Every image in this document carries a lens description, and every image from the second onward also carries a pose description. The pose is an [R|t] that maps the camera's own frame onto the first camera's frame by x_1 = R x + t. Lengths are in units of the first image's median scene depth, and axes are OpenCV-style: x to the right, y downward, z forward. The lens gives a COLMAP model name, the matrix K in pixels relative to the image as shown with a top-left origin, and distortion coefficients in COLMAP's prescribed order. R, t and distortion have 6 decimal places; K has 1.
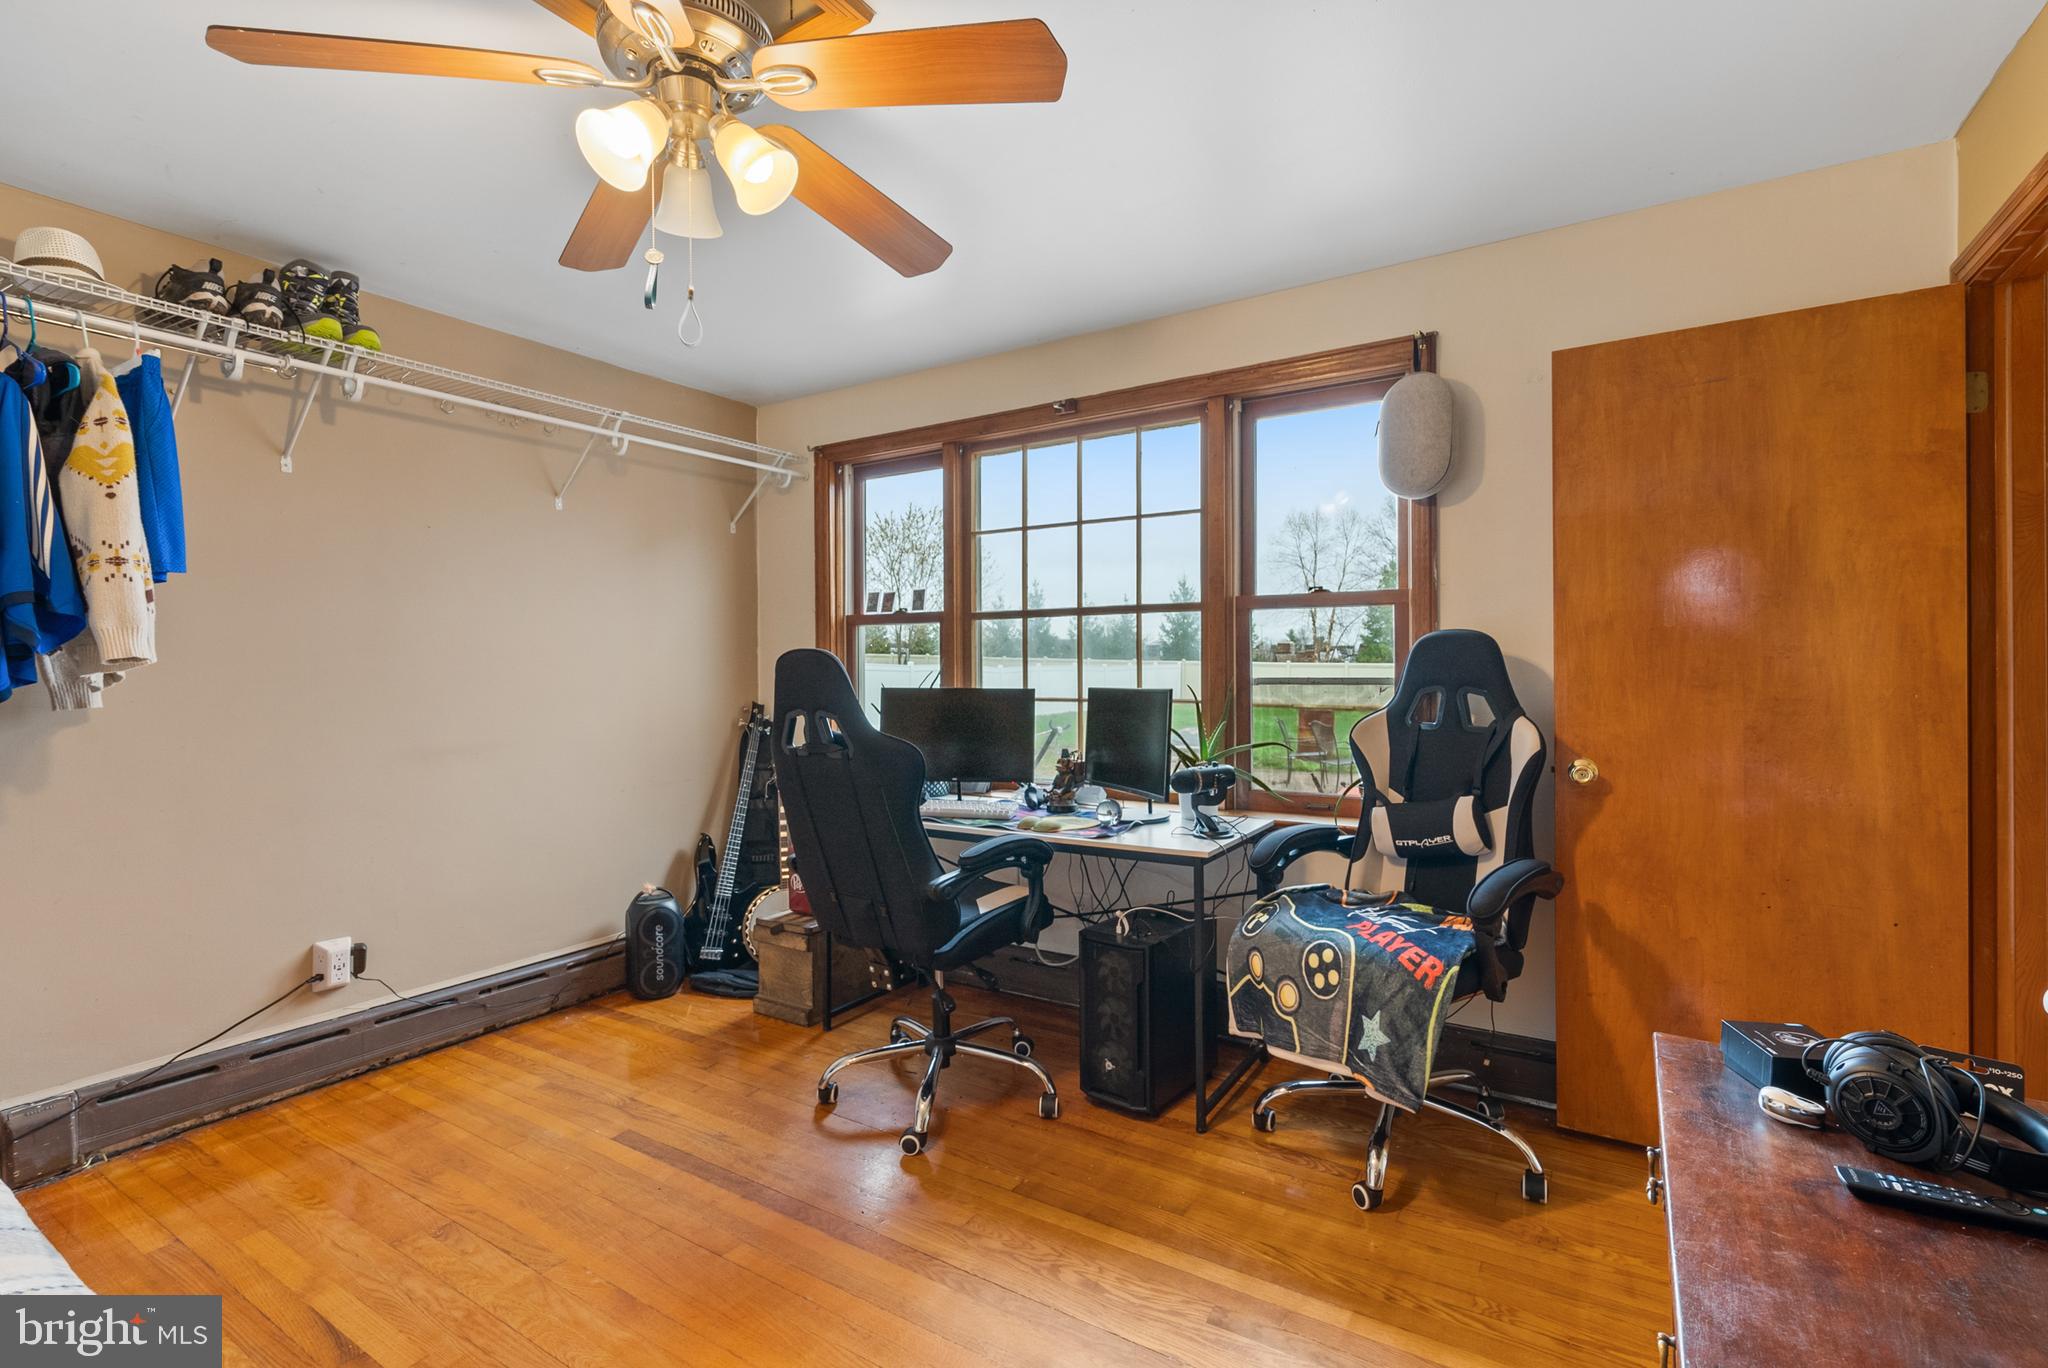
lens RADIAL K [[933.6, 0, 1051.9], [0, 933.6, 653.4], [0, 0, 1]] dist [-0.003053, 0.001371]
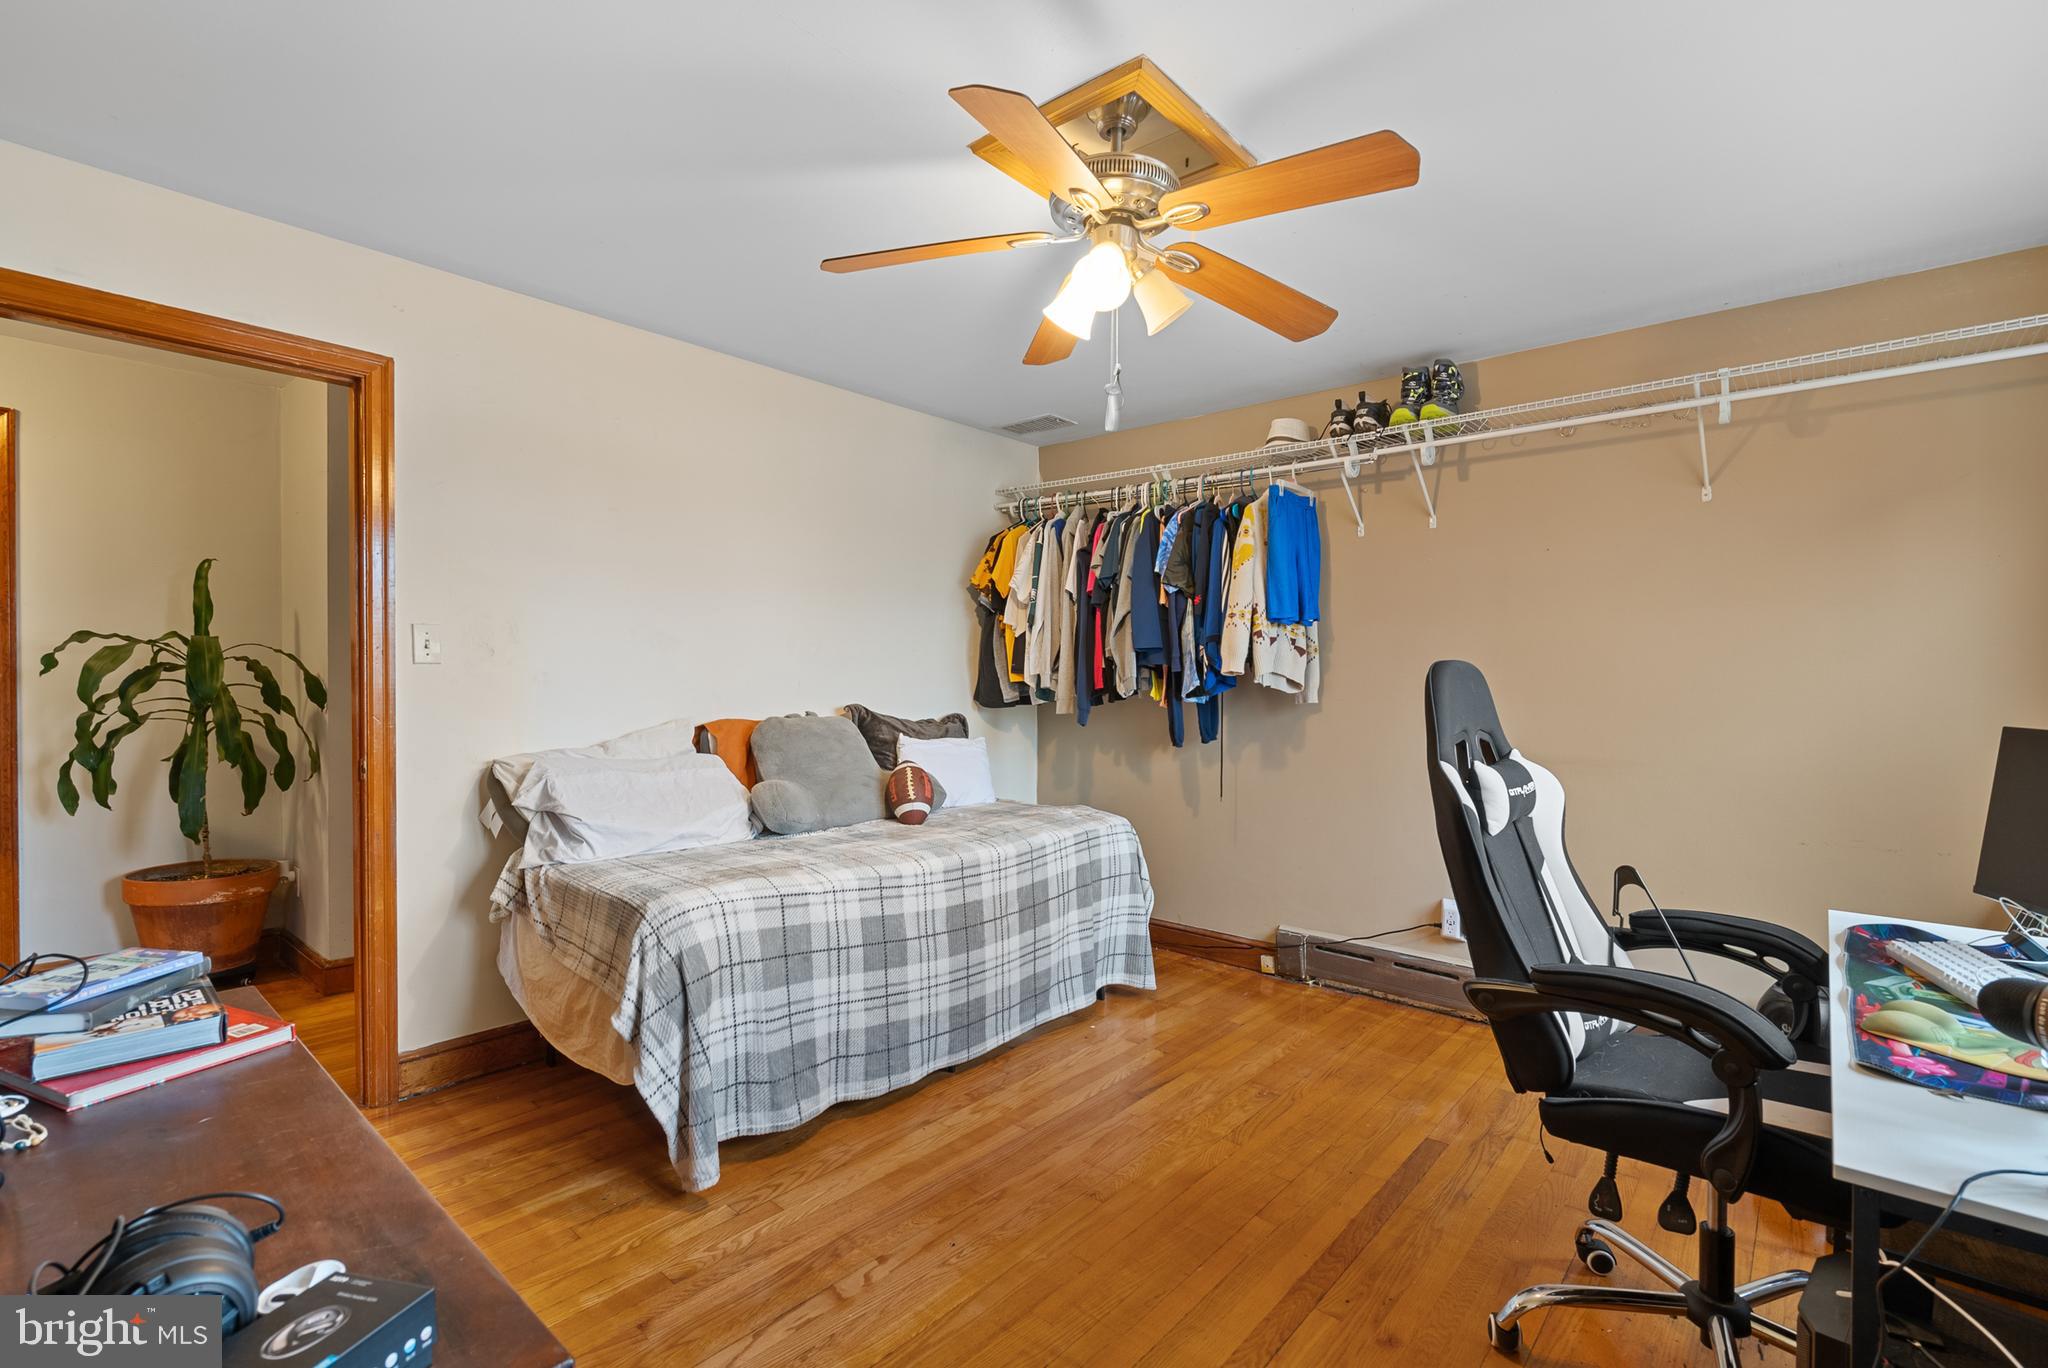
lens RADIAL K [[933.6, 0, 1034.8], [0, 933.6, 675.5], [0, 0, 1]] dist [-0.003053, 0.001371]
pose [[-0.162014, -0.003063, -0.986784, 0.603648], [0.001371, 0.999994, -0.003329, 0.015353], [0.986788, -0.001892, -0.162008, 0.731400]]
